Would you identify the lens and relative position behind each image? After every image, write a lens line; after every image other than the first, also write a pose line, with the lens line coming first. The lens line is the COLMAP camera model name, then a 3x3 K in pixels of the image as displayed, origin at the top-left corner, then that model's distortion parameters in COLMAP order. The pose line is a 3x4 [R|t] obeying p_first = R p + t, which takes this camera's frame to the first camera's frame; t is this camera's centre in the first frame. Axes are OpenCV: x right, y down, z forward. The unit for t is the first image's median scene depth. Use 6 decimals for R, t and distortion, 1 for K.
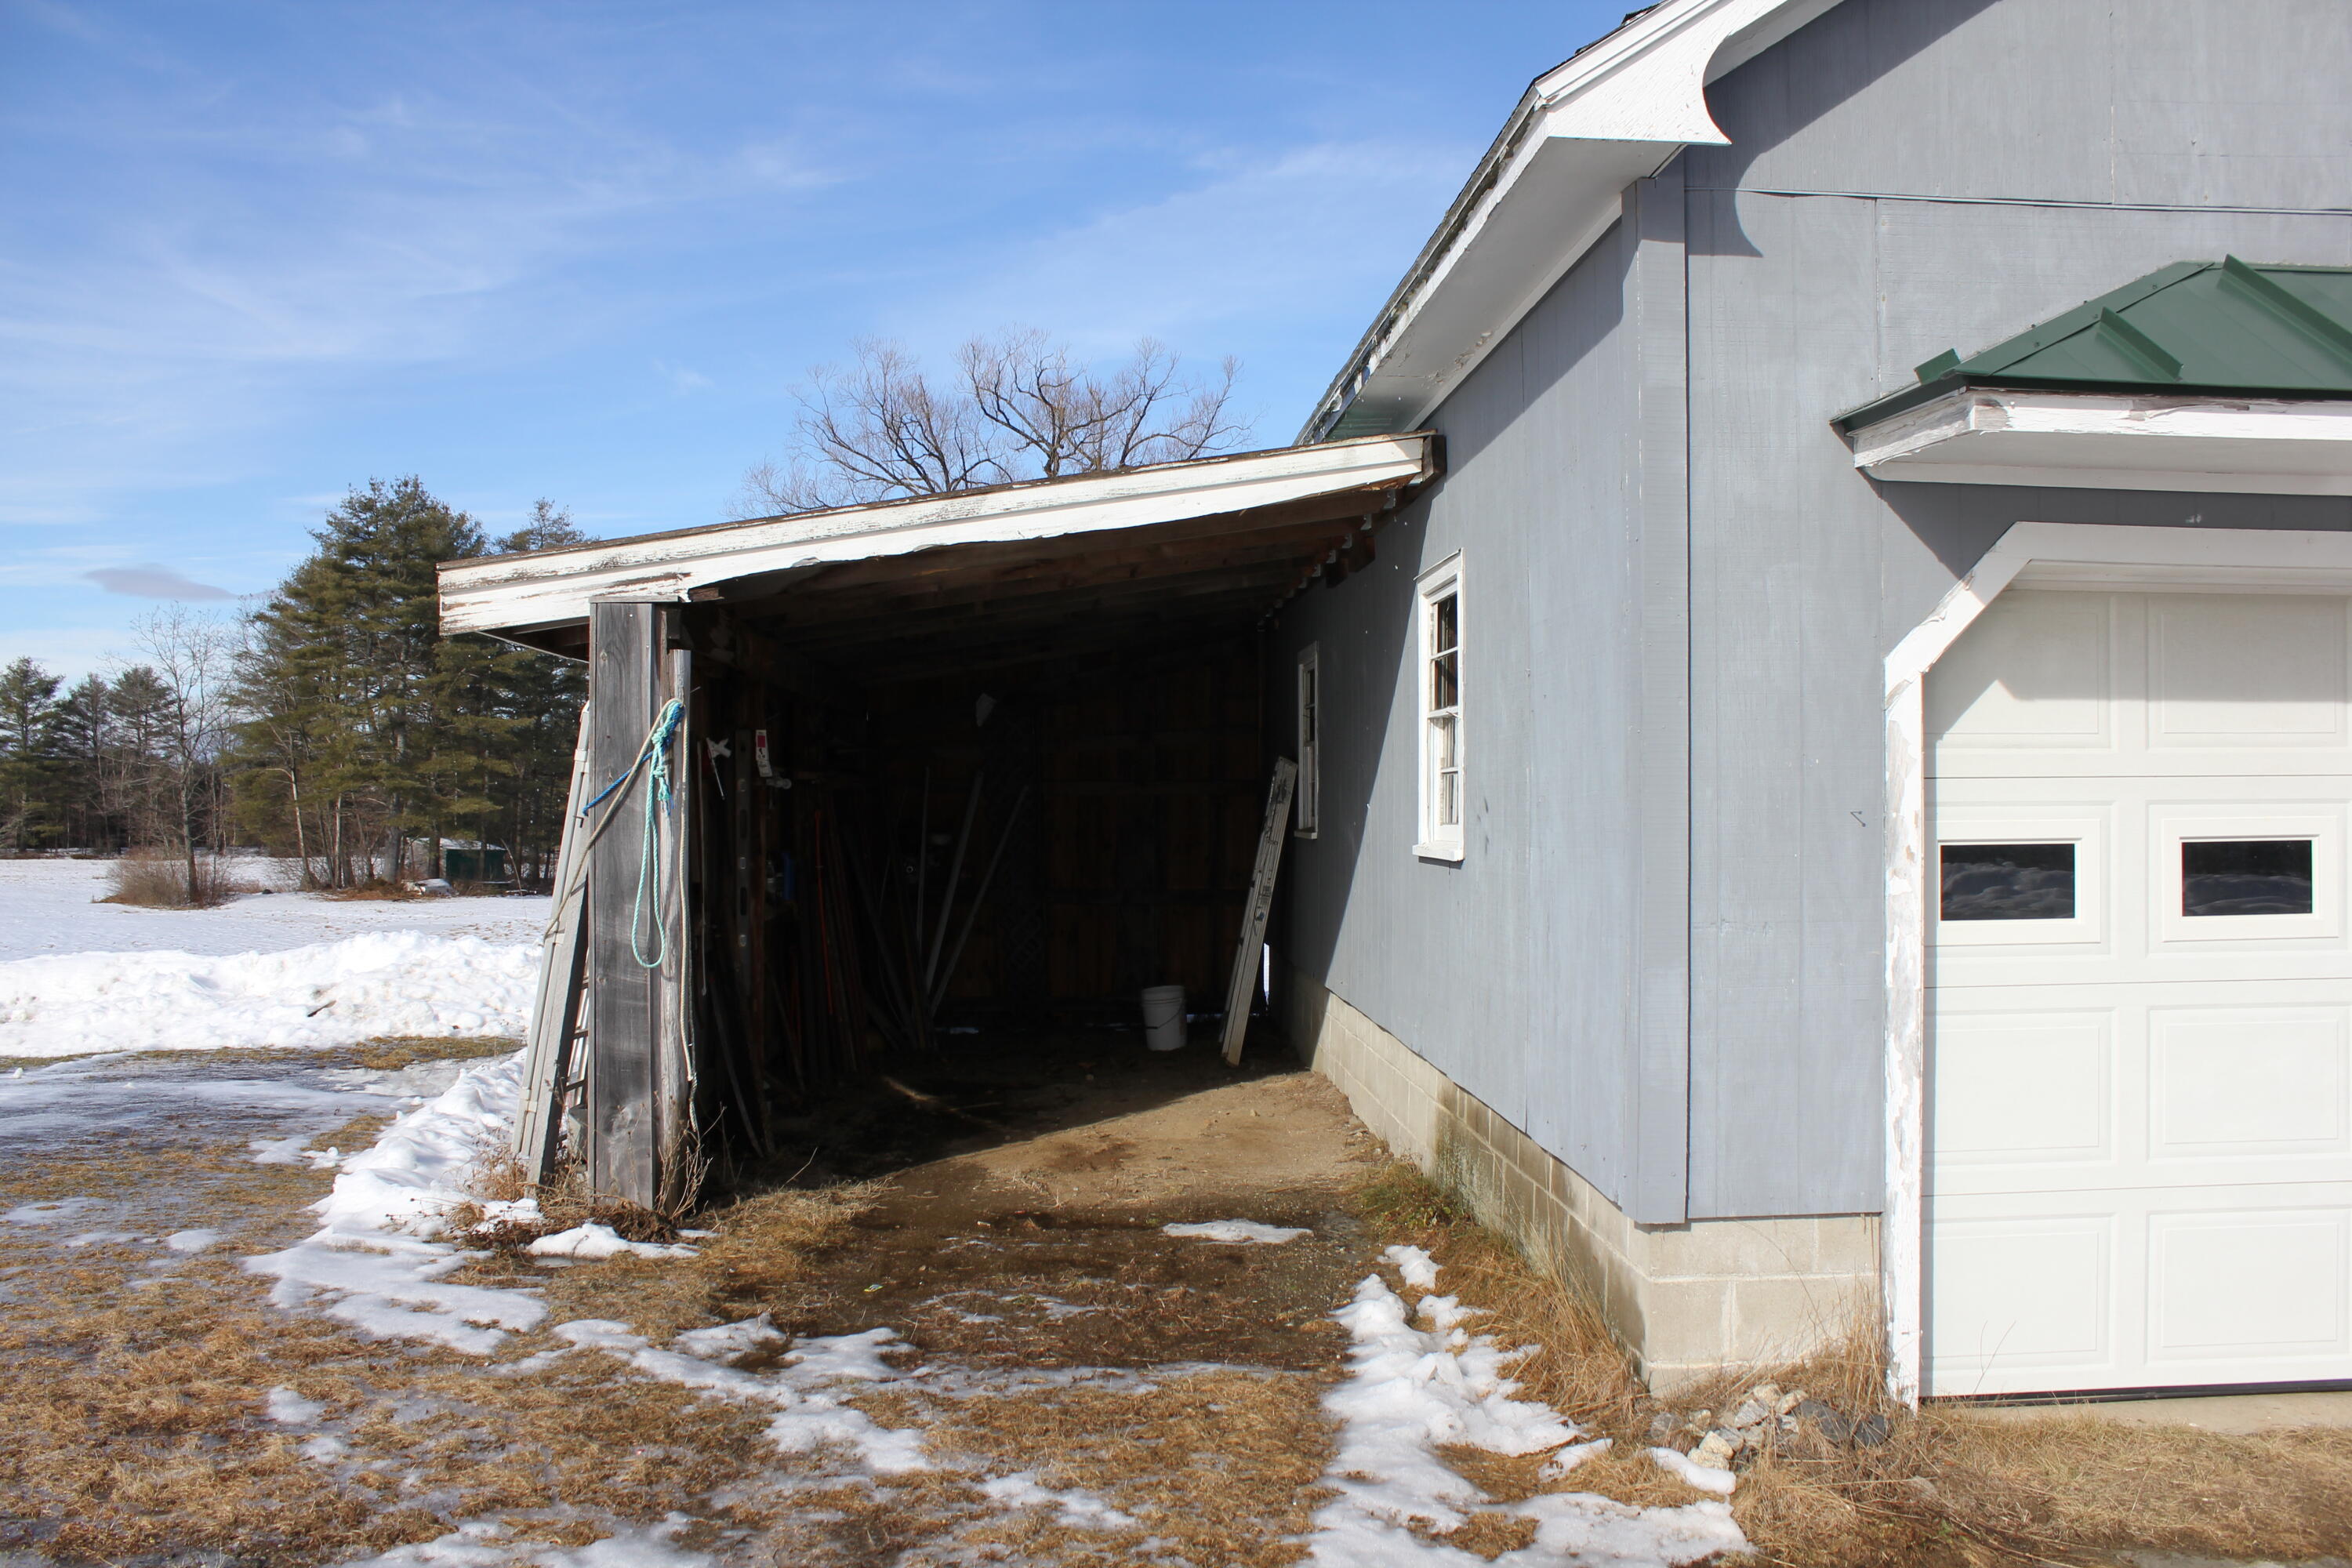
lens RADIAL K [[1936.6, 0, 1171.3], [0, 1936.6, 811.8], [0, 0, 1]] dist [-0.172565, 0.150170]
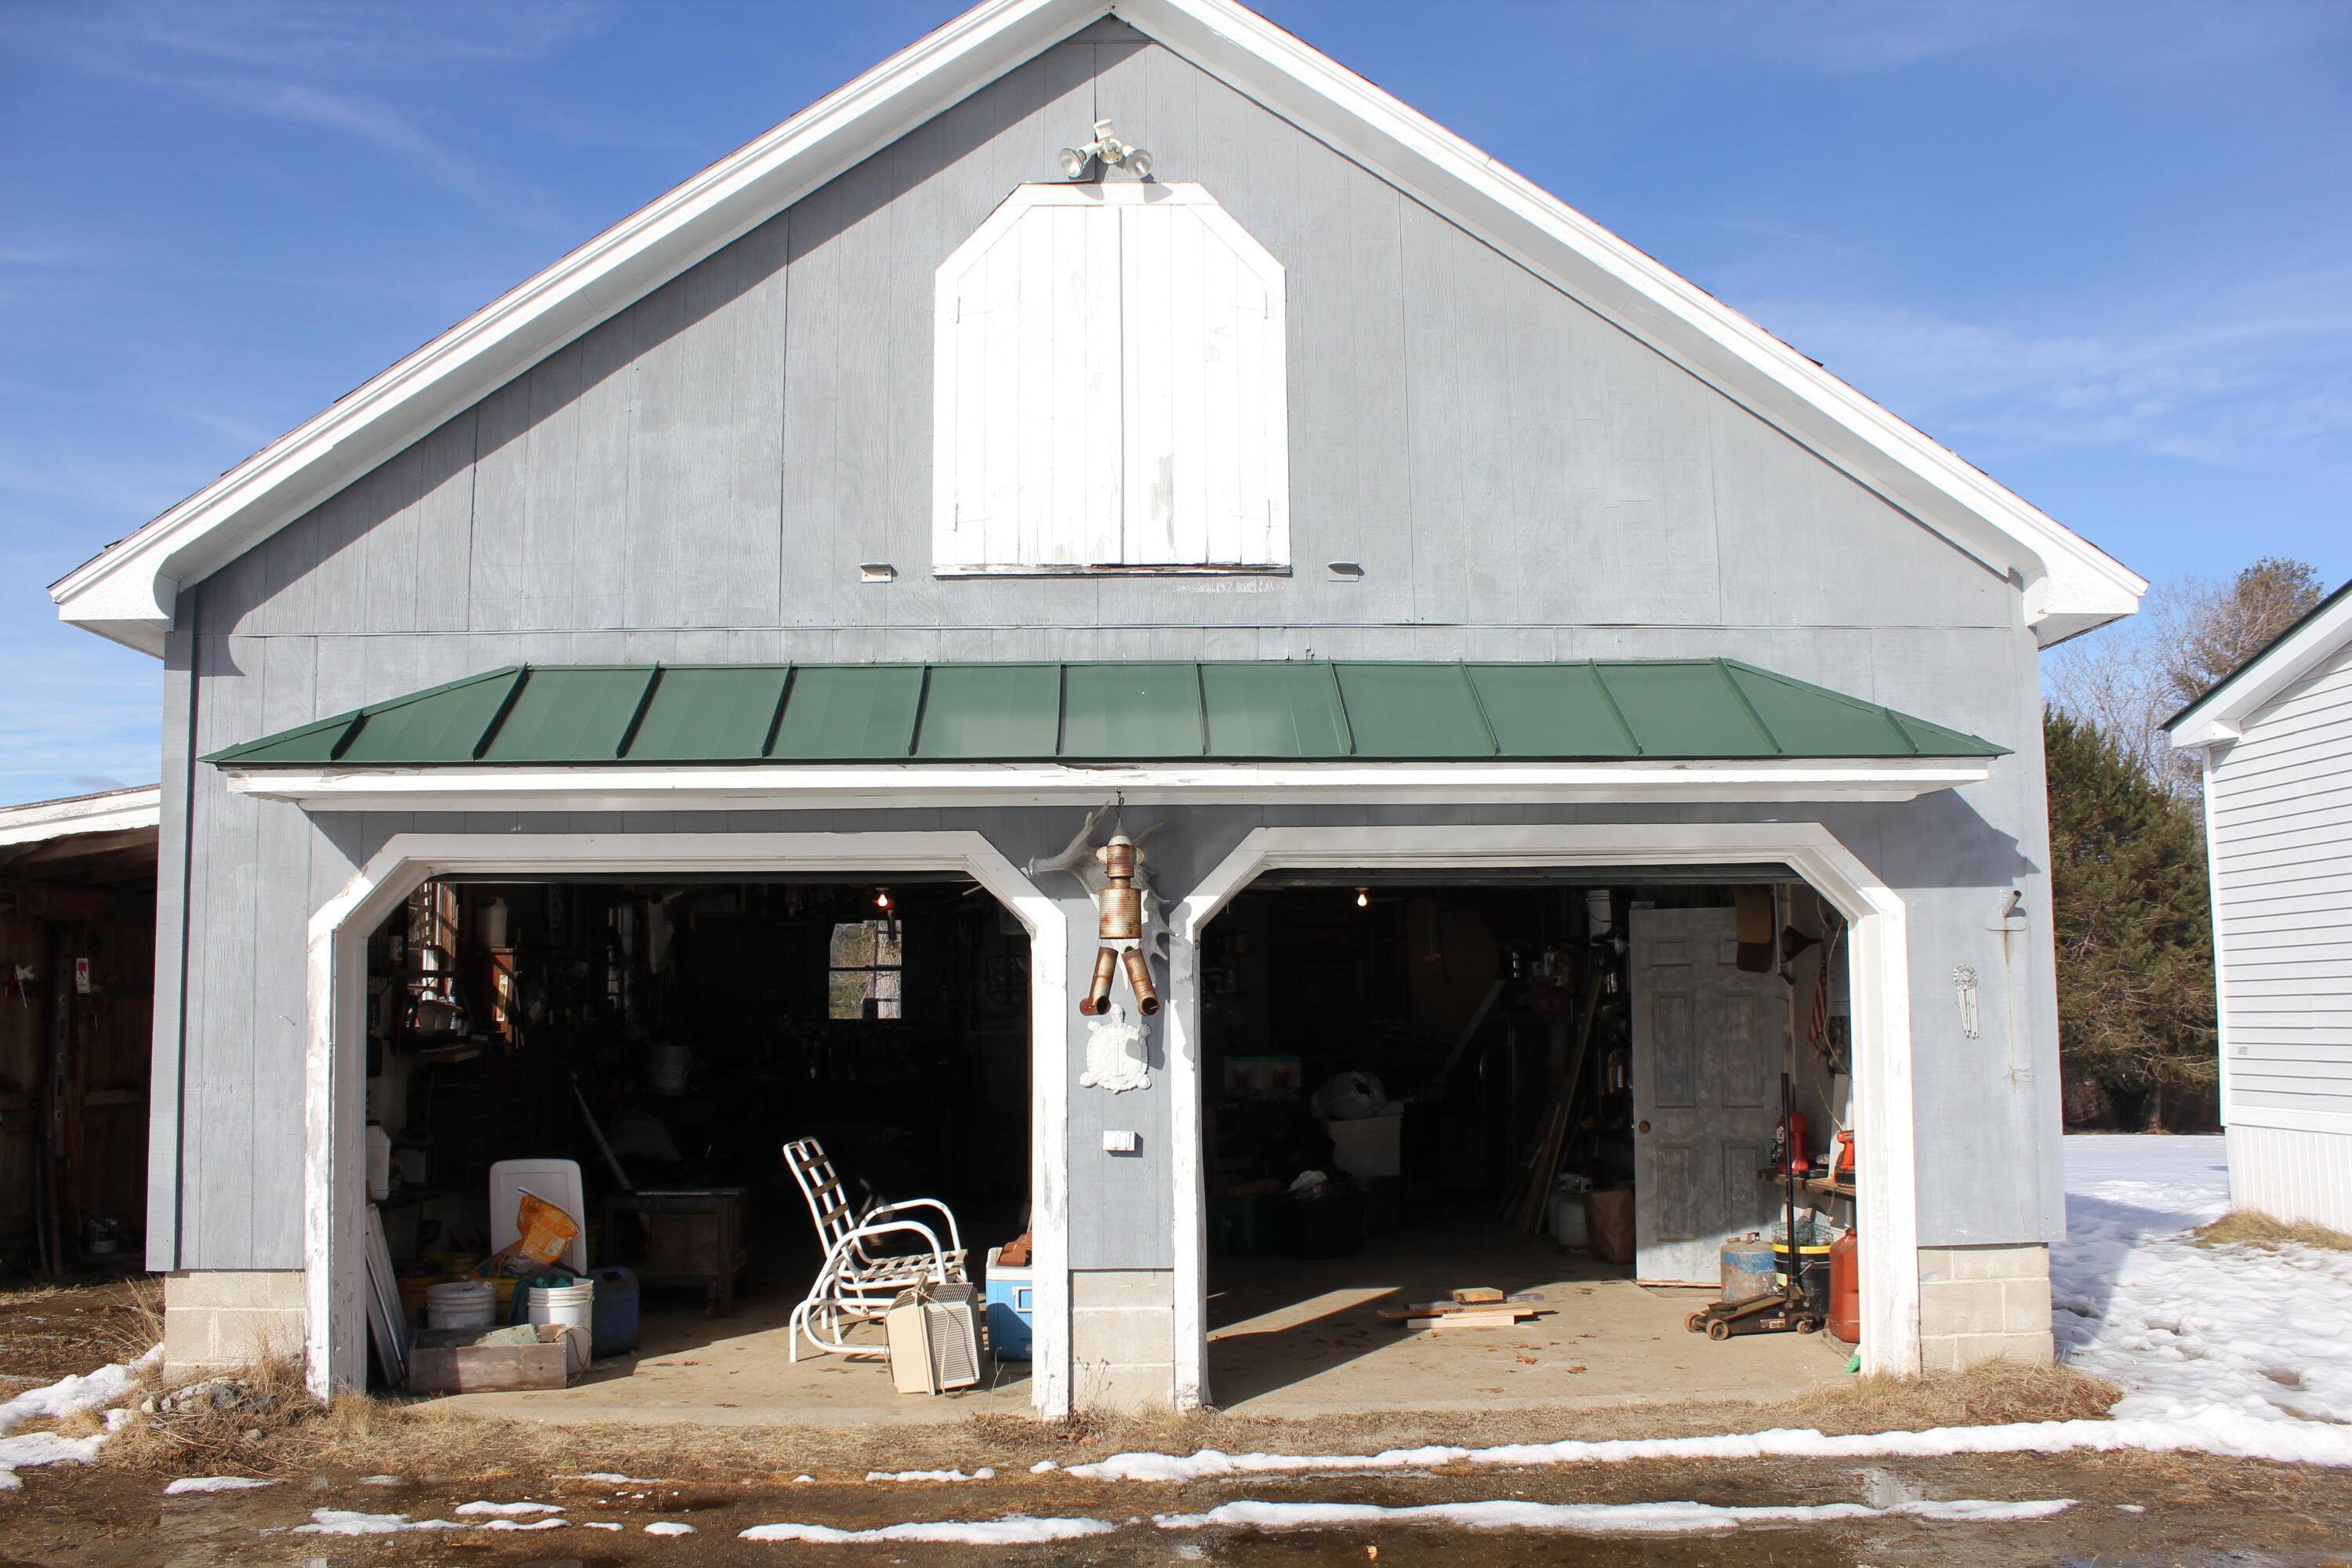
lens RADIAL K [[1936.6, 0, 1171.3], [0, 1936.6, 811.8], [0, 0, 1]] dist [-0.172565, 0.150170]
pose [[0.999750, -0.013521, -0.017796, 1.071660], [0.011540, 0.994186, -0.107060, 0.006540], [0.019140, 0.106828, 0.994093, -0.552616]]
